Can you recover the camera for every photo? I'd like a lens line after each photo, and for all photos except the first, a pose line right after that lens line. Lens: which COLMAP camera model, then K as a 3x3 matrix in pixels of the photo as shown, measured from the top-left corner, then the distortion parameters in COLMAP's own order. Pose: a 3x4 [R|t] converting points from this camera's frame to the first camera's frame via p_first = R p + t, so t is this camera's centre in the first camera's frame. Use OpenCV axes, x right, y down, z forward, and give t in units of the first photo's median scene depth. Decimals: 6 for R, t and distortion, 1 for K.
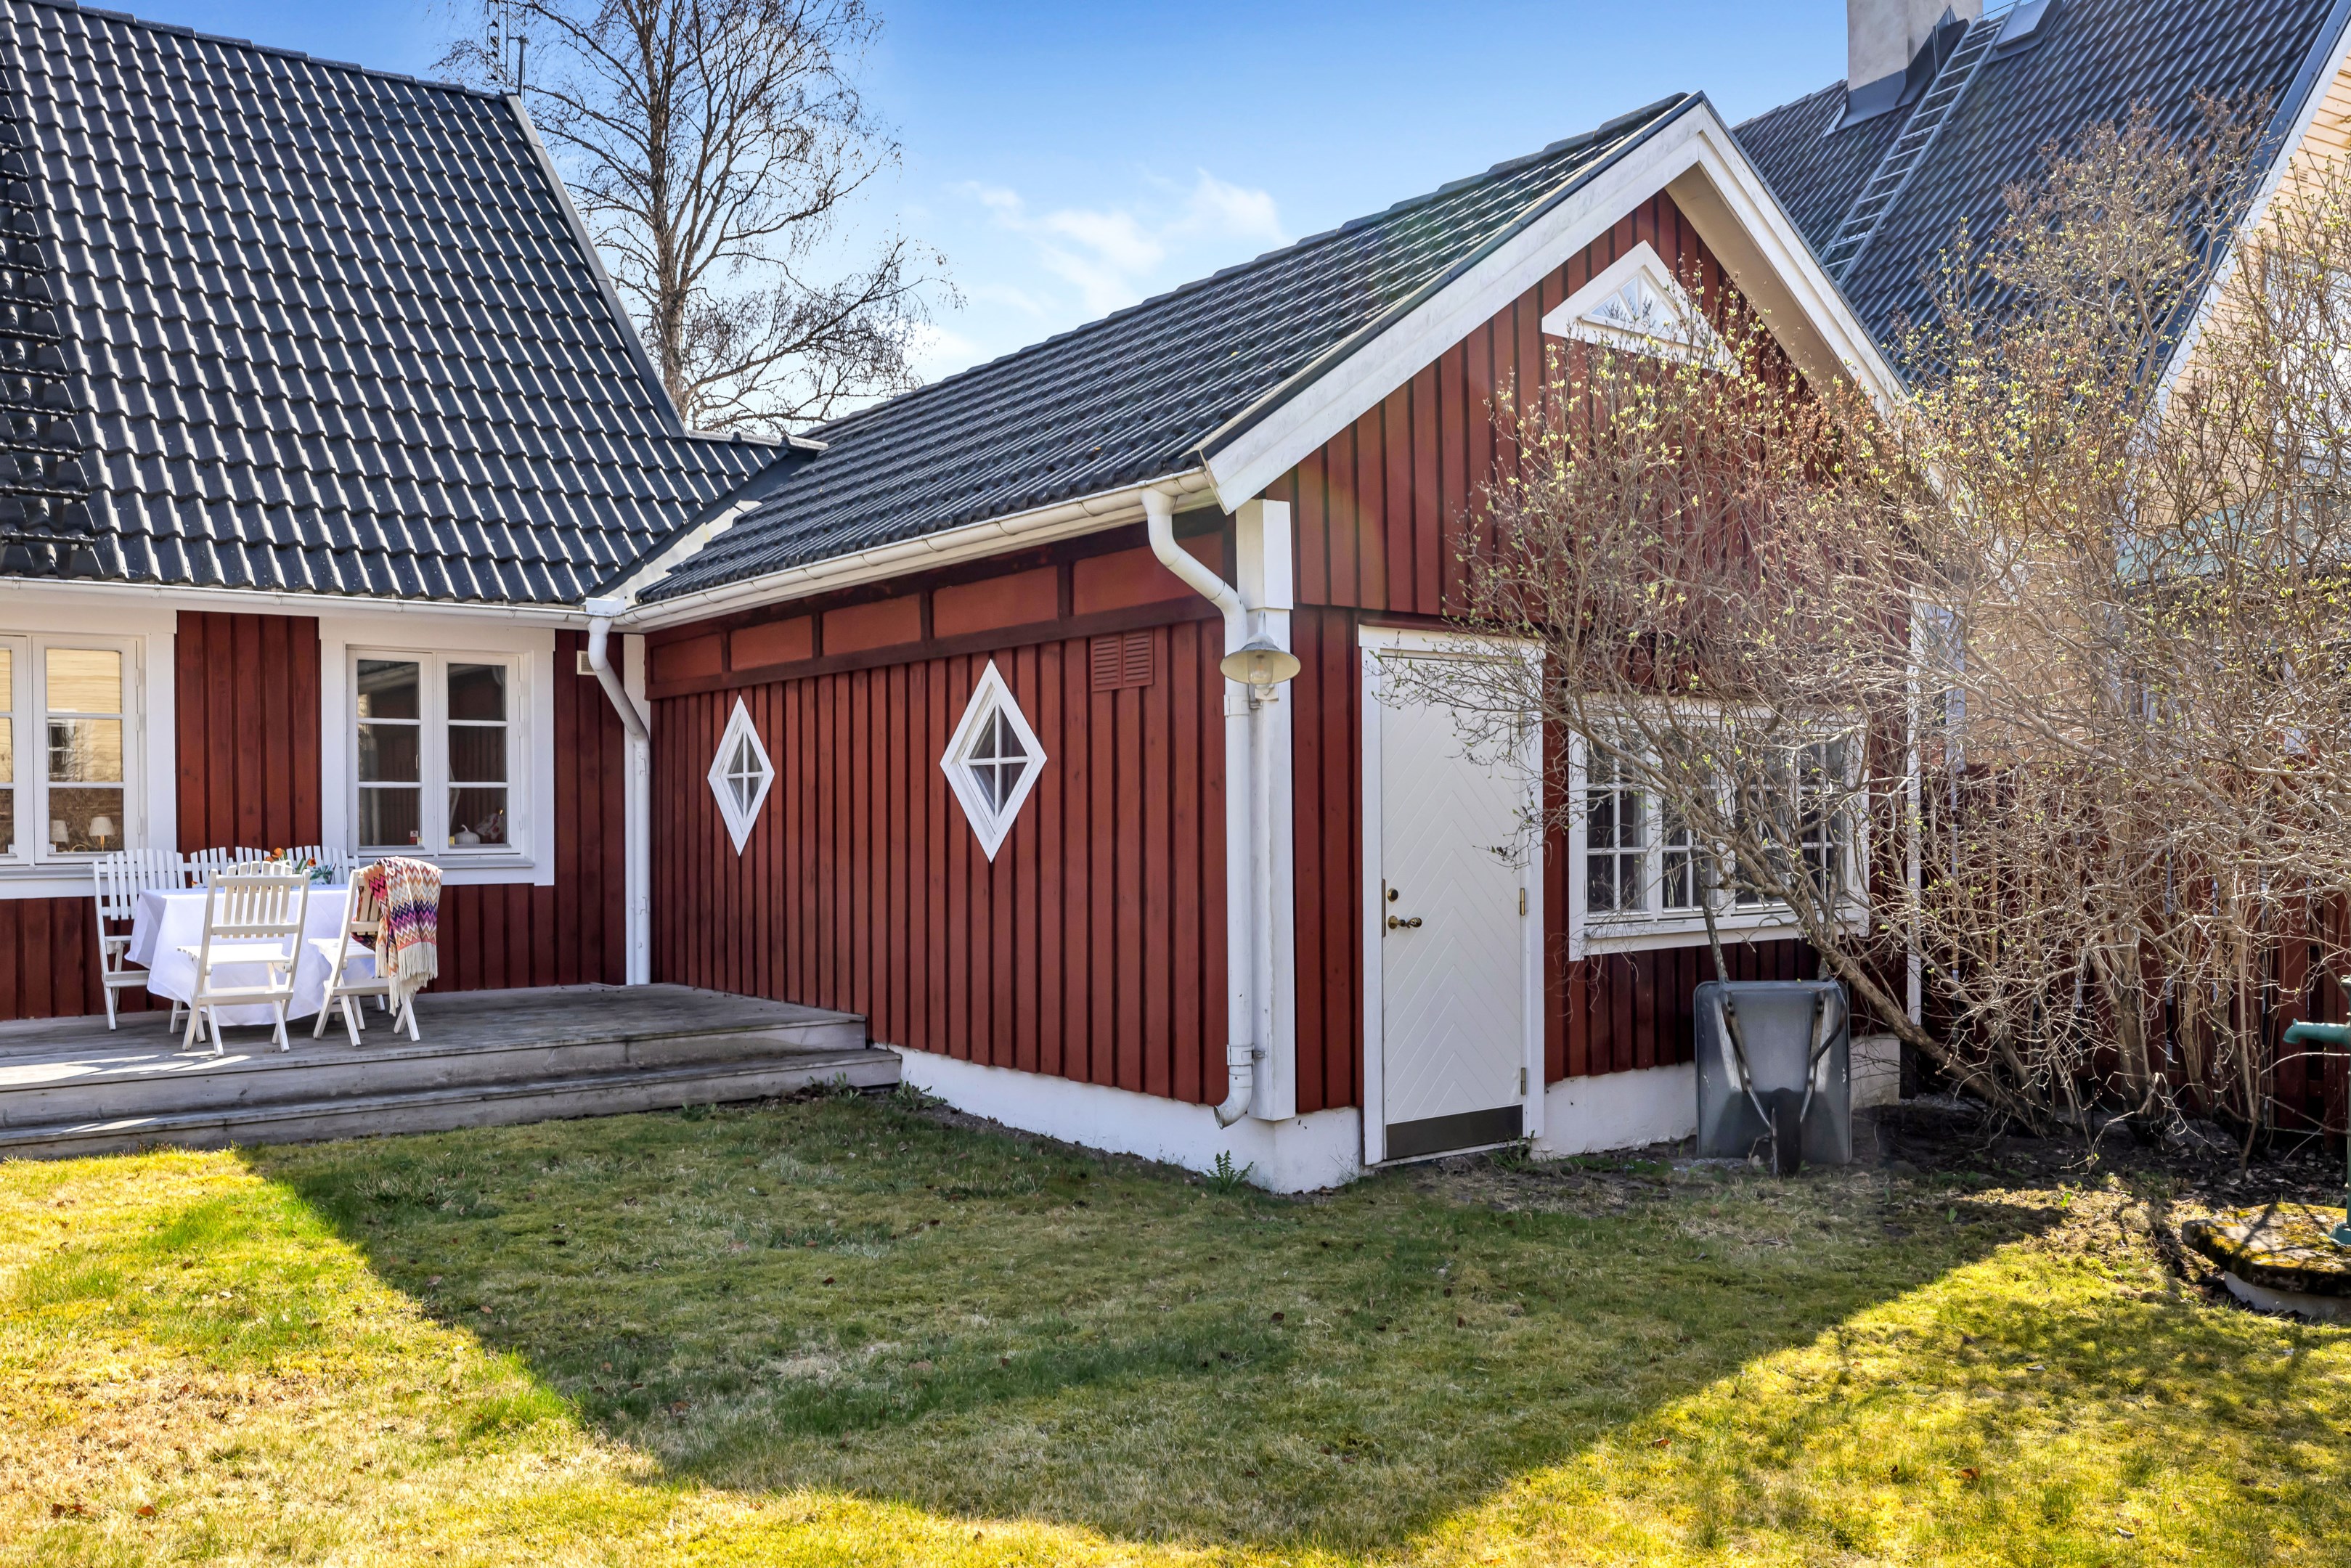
lens RADIAL K [[1871.3, 0, 1168.0], [0, 1871.3, 798.9], [0, 0, 1]] dist [0.006638, 0.000403]
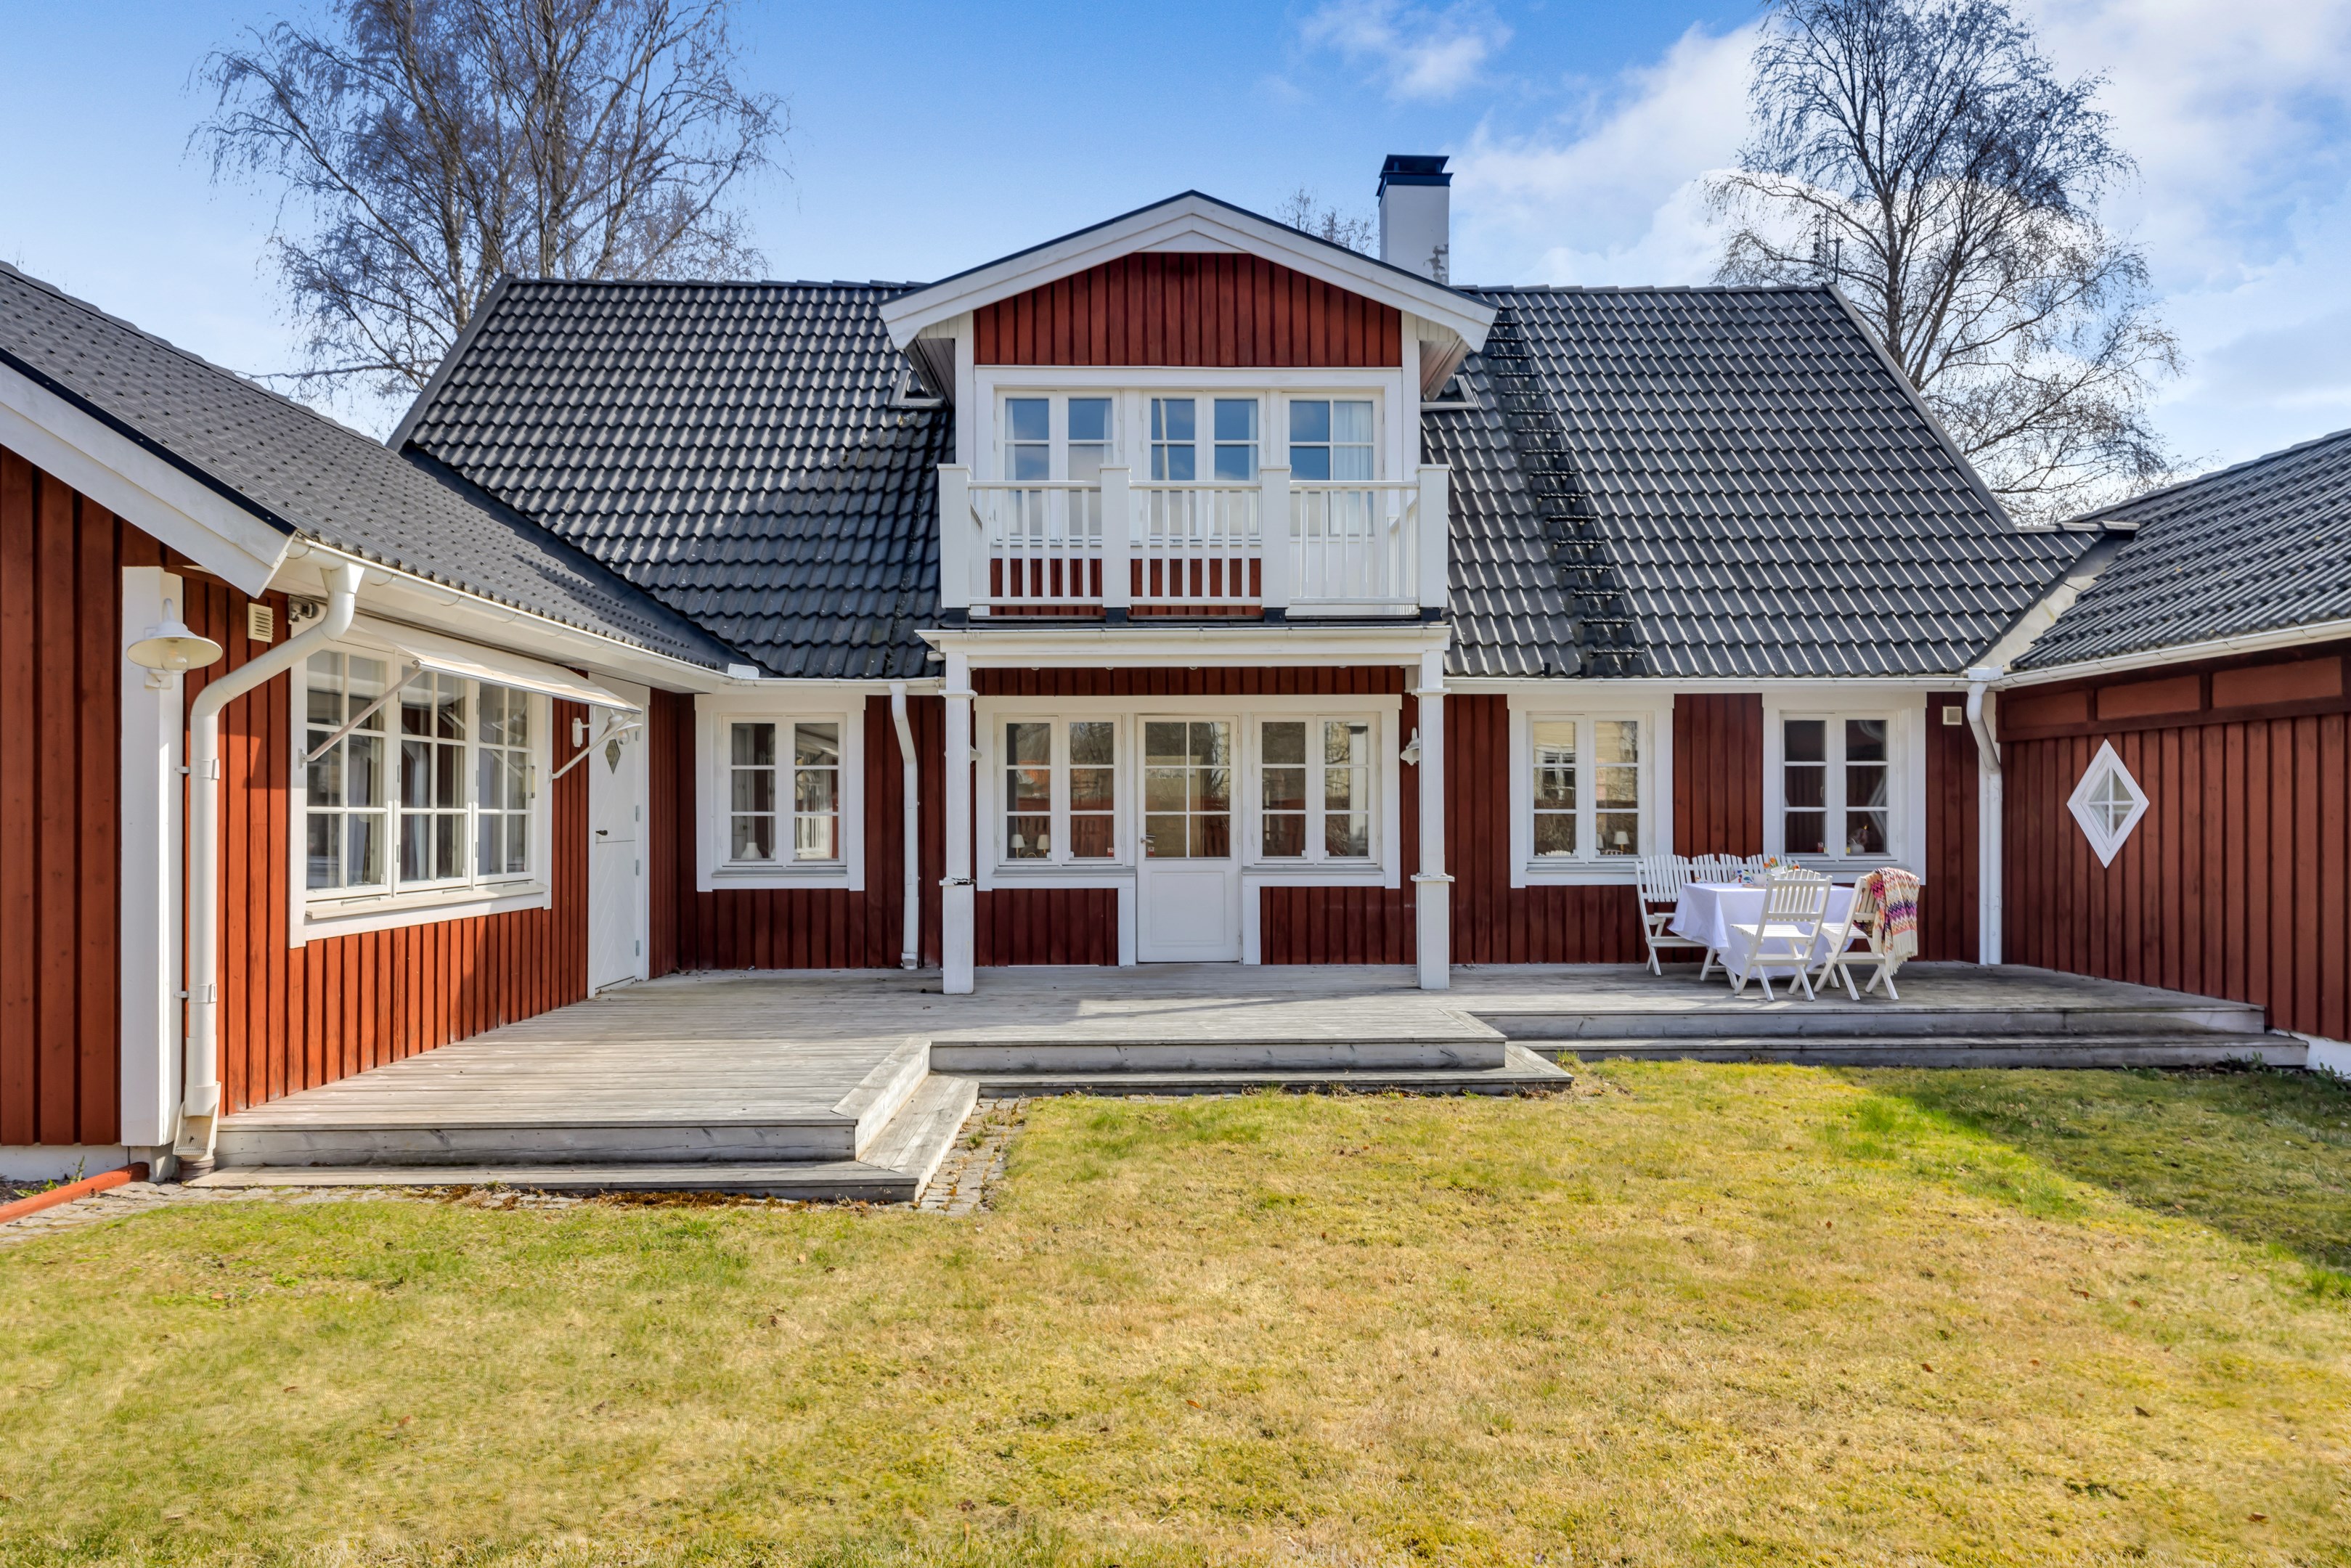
lens RADIAL K [[1477.9, 0, 1183.6], [0, 1477.9, 793.9], [0, 0, 1]] dist [-0.002964, -0.002555]
pose [[0.807031, -0.002012, -0.590506, -0.167539], [0.001100, 0.999998, -0.001903, -0.020678], [0.590508, 0.000886, 0.807031, -0.185090]]
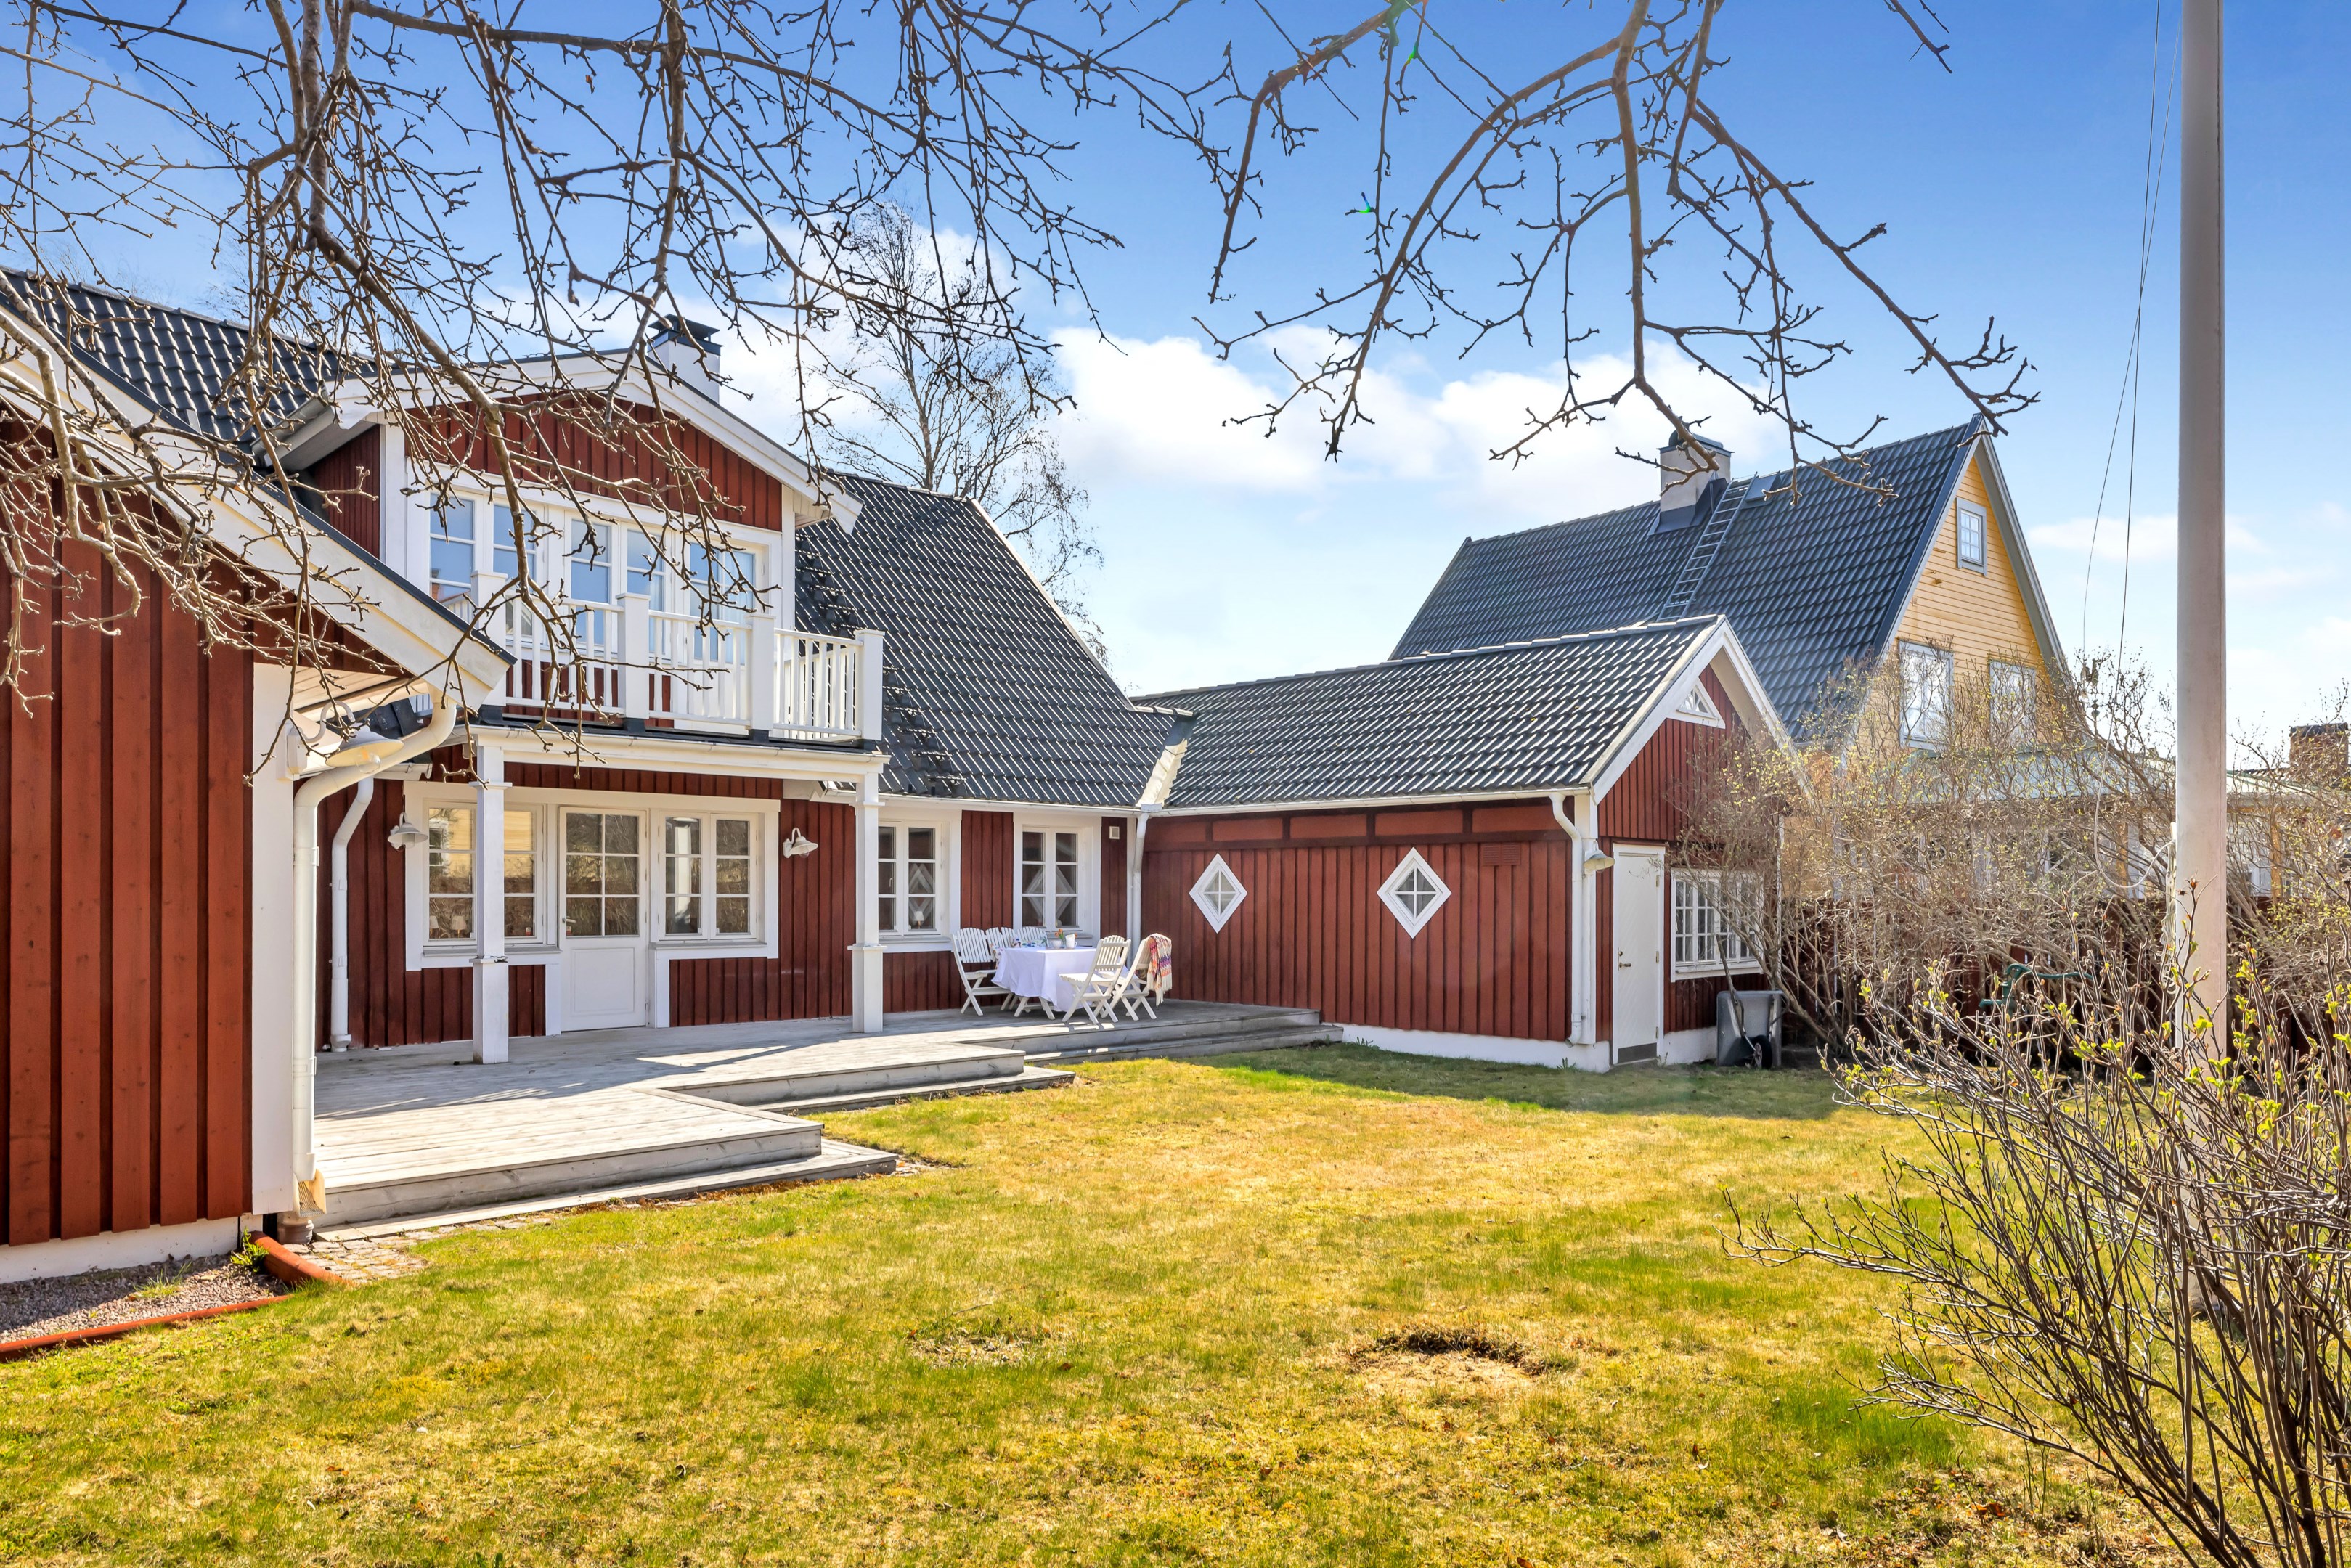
lens RADIAL K [[1453.5, 0, 1167.1], [0, 1453.5, 886.2], [0, 0, 1]] dist [-0.000940, -0.000572]
pose [[0.990475, 0.011965, 0.137170, -0.577103], [-0.012272, 0.999924, 0.001397, -0.025039], [-0.137142, -0.003067, 0.990547, -0.626937]]
